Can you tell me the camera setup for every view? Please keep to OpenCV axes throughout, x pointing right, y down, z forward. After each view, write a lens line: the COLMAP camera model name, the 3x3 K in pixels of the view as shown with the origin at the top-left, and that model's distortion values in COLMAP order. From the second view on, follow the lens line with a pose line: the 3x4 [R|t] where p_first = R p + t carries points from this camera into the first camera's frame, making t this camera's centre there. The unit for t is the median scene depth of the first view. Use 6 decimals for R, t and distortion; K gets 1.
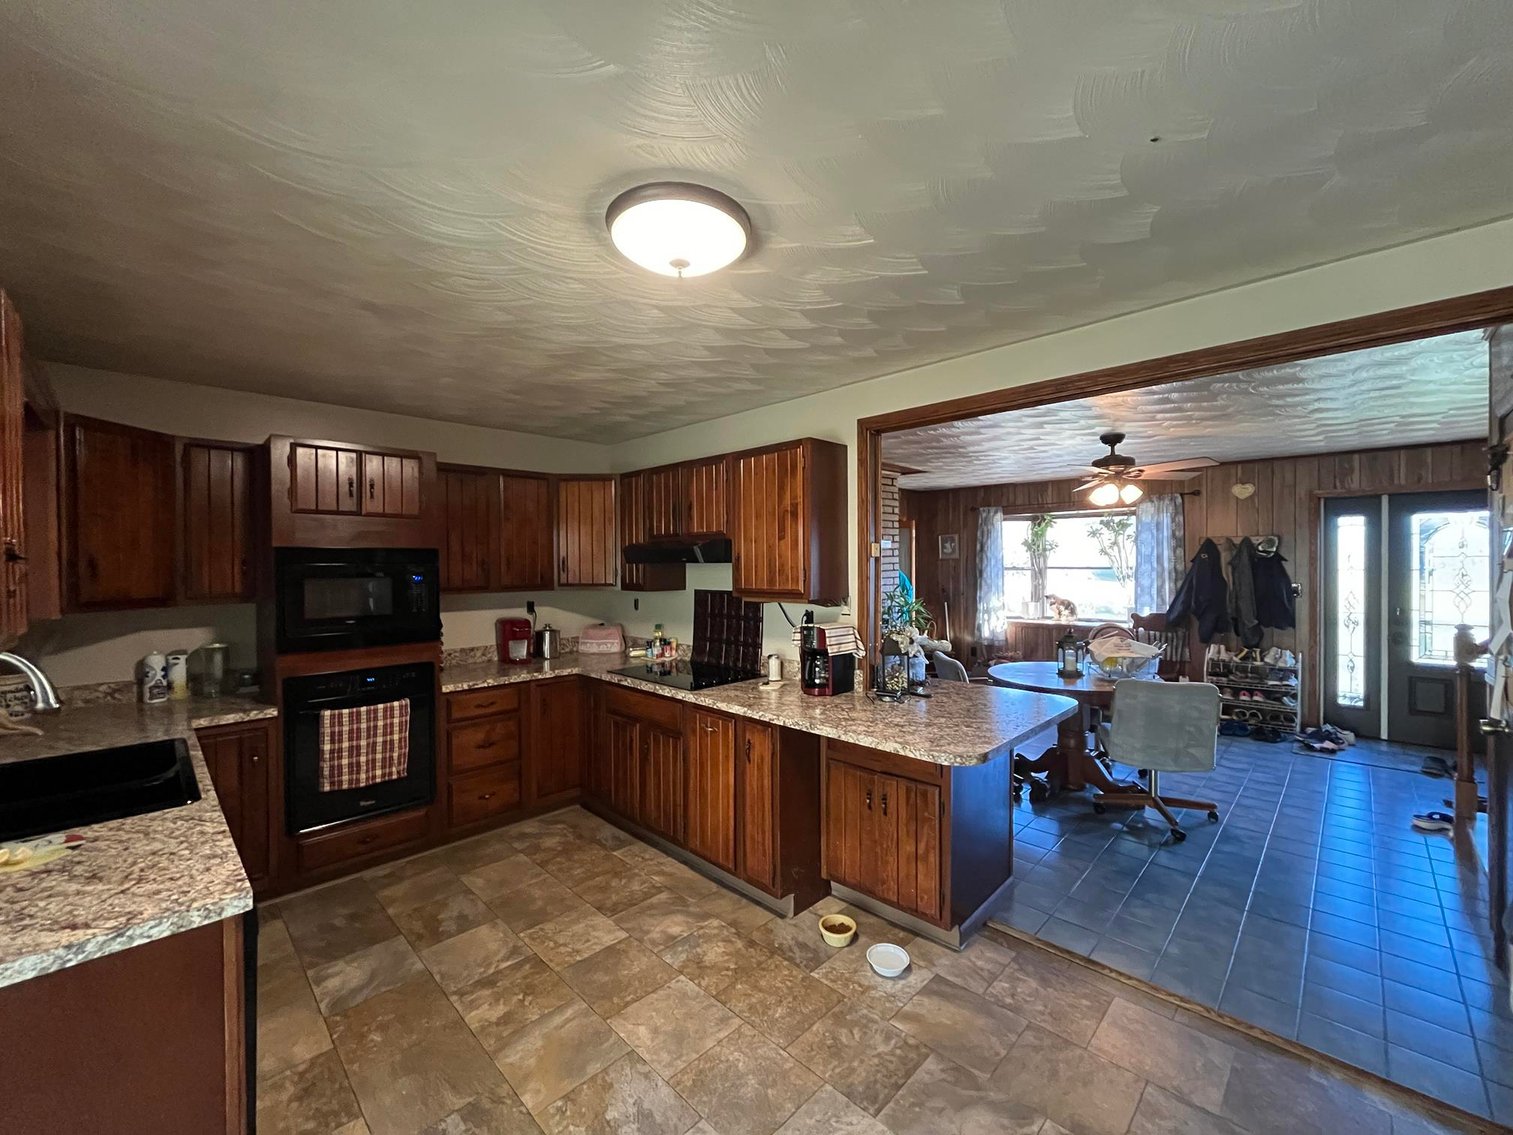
lens RADIAL K [[609.5, 0, 758.2], [0, 609.5, 569.5], [0, 0, 1]] dist [-0.003463, -0.000094]
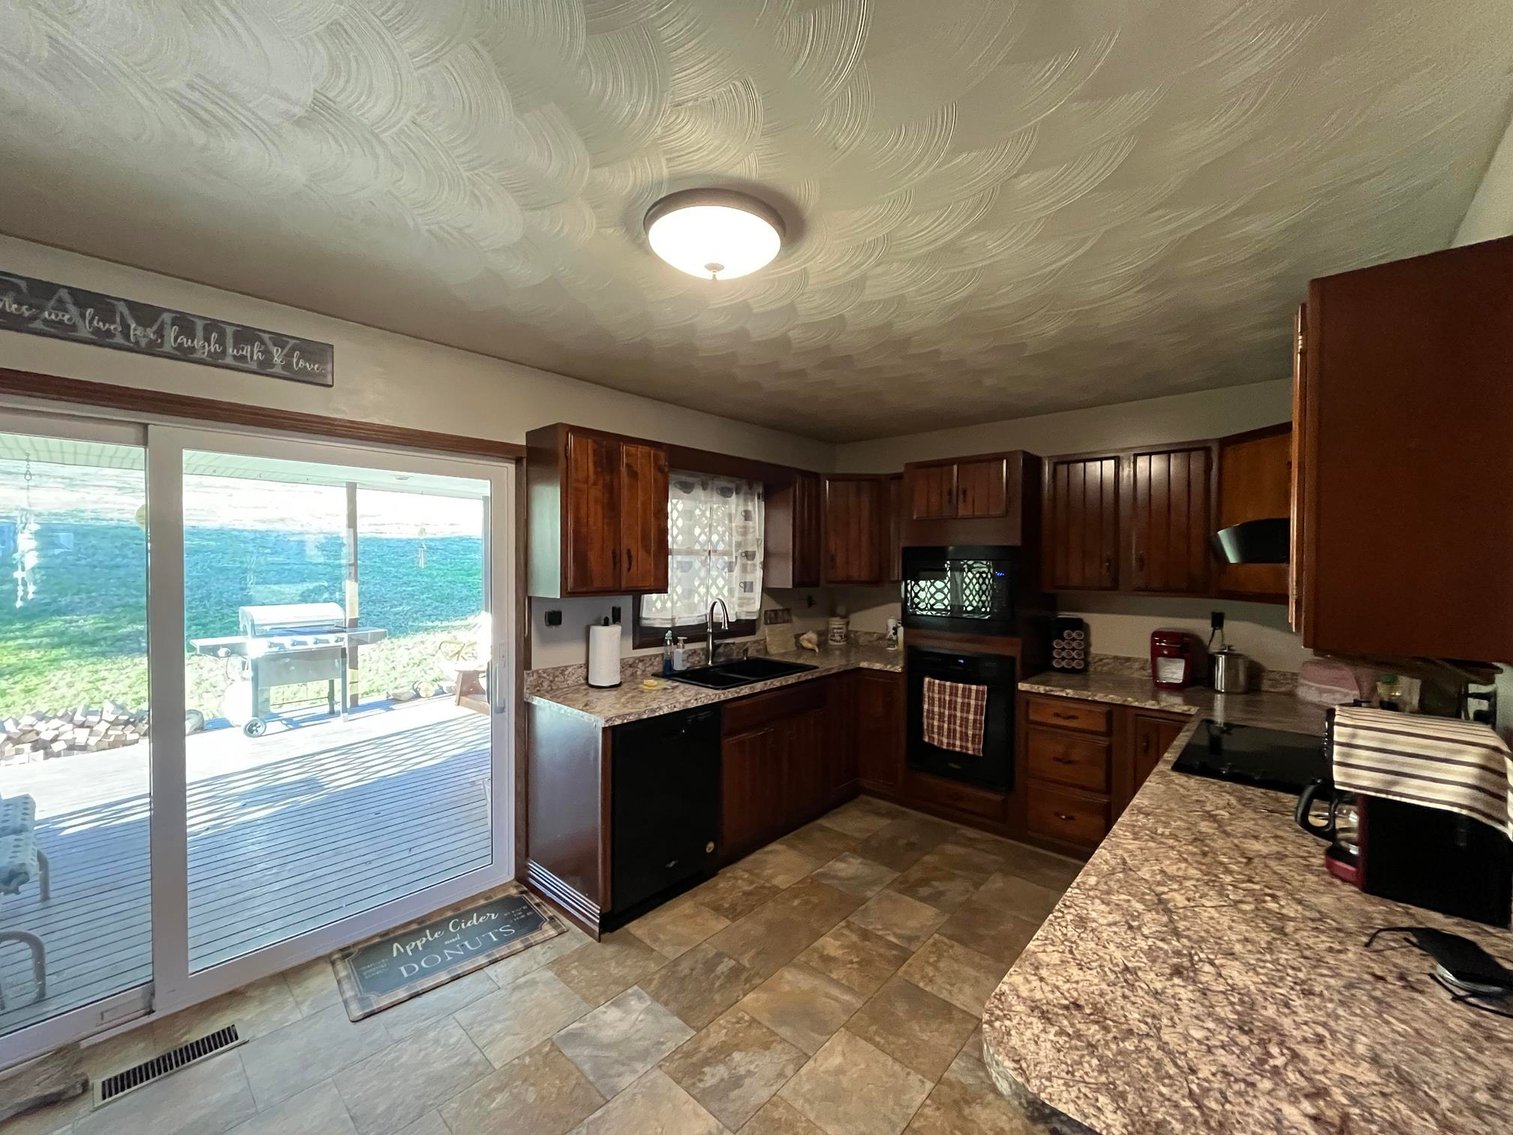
lens RADIAL K [[609.5, 0, 757.6], [0, 609.5, 570.5], [0, 0, 1]] dist [-0.003463, -0.000094]
pose [[0.047143, 0.023520, -0.998611, 0.370341], [-0.015214, 0.999624, 0.022826, -0.007966], [0.998772, 0.014117, 0.047483, 0.422584]]
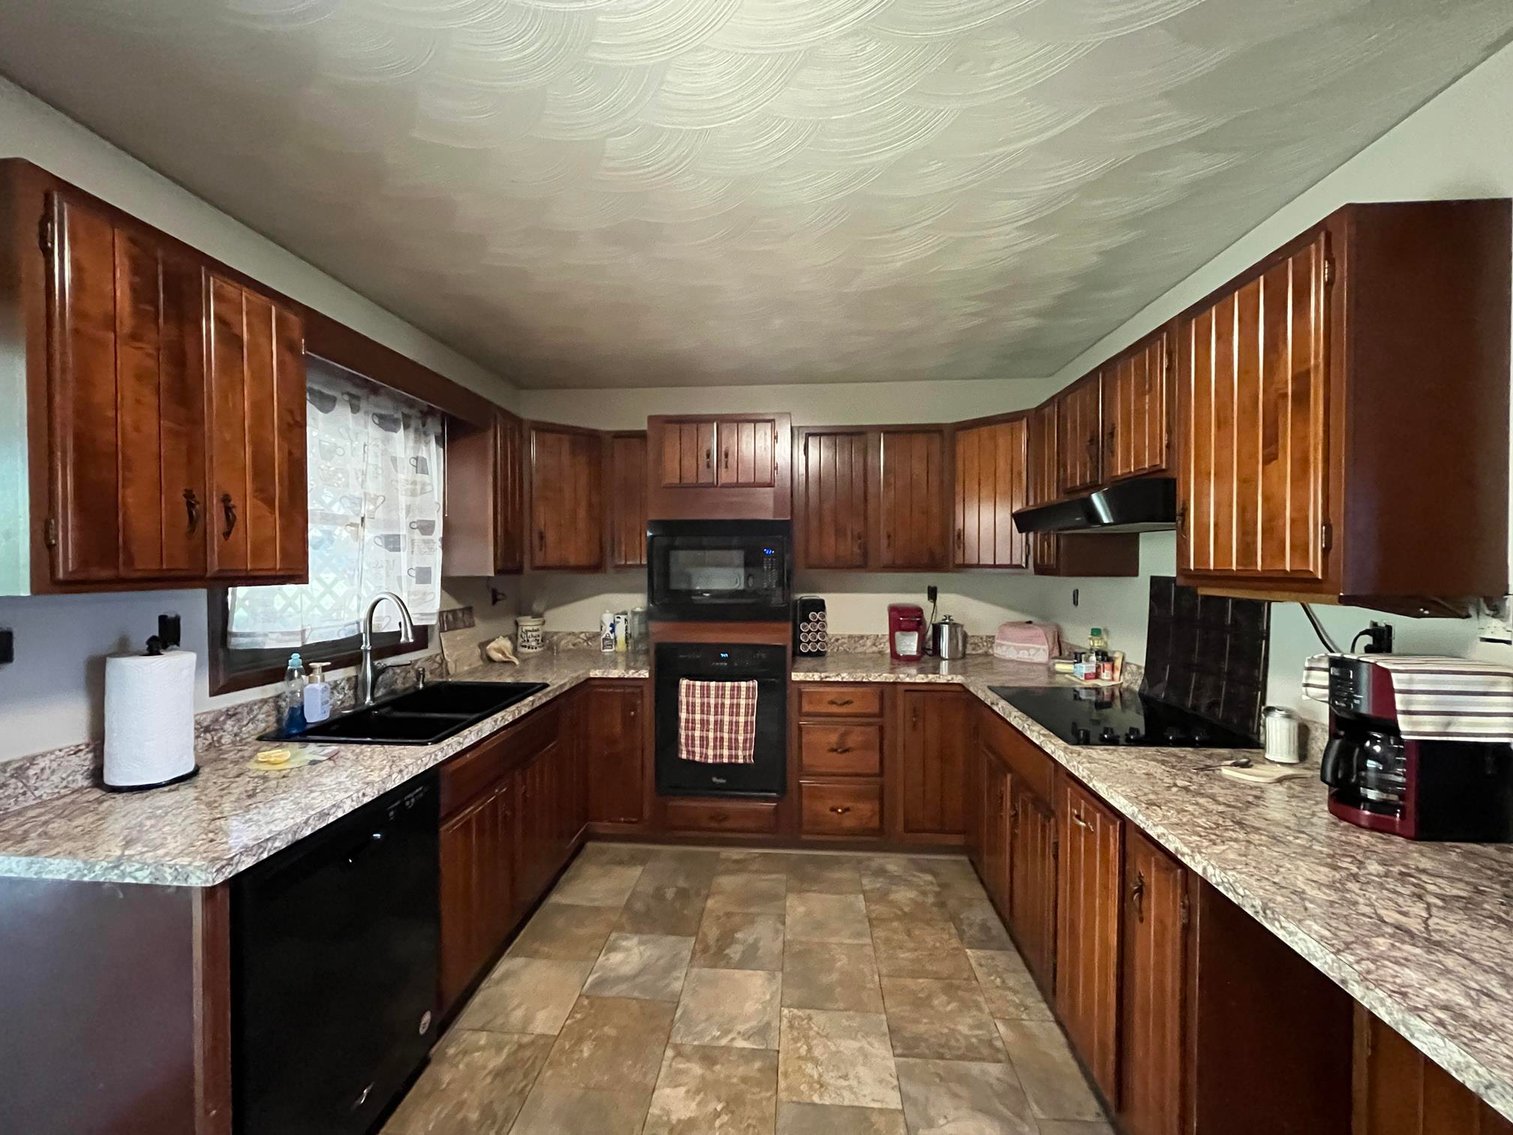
lens RADIAL K [[609.5, 0, 757.2], [0, 609.5, 570.3], [0, 0, 1]] dist [-0.003463, -0.000094]
pose [[0.647158, 0.018087, -0.762141, 0.104352], [-0.011081, 0.999836, 0.014318, 0.022739], [0.762275, -0.000821, 0.647253, 0.309015]]
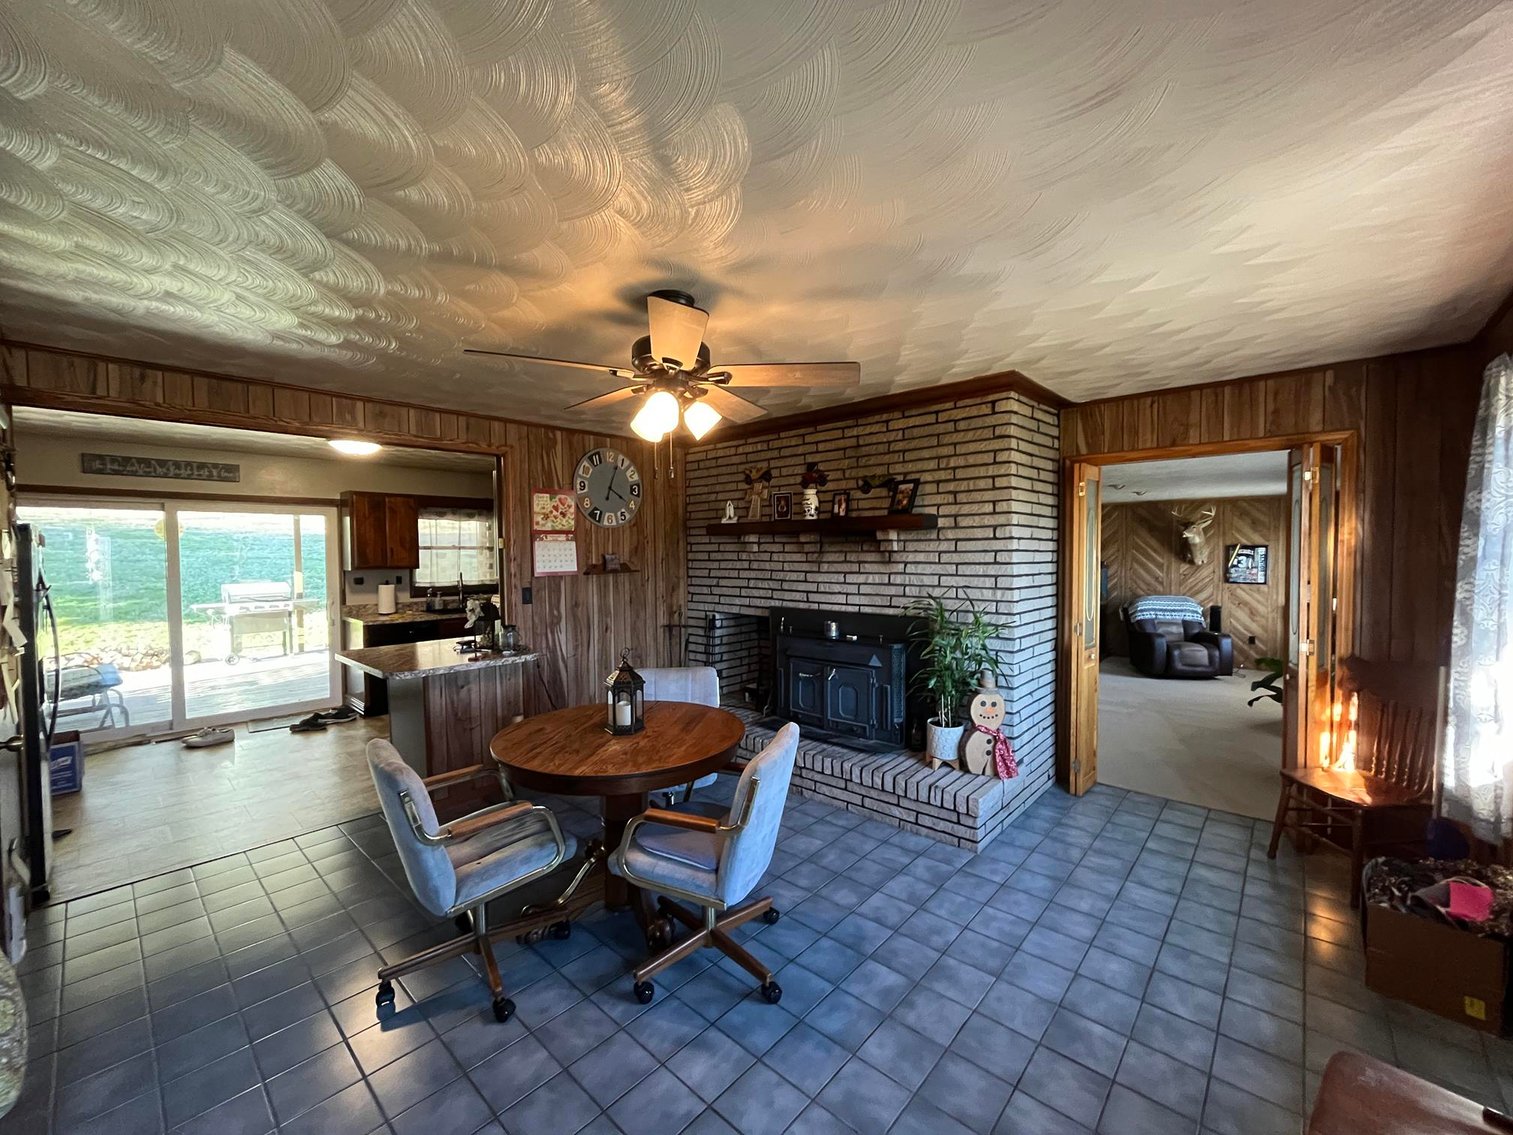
lens RADIAL K [[609.5, 0, 757.8], [0, 609.5, 569.5], [0, 0, 1]] dist [-0.003463, -0.000094]
pose [[0.038514, 0.039713, -0.998469, 1.202944], [-0.003102, 0.999210, 0.039623, -0.022375], [0.999253, 0.001571, 0.038606, 1.167913]]
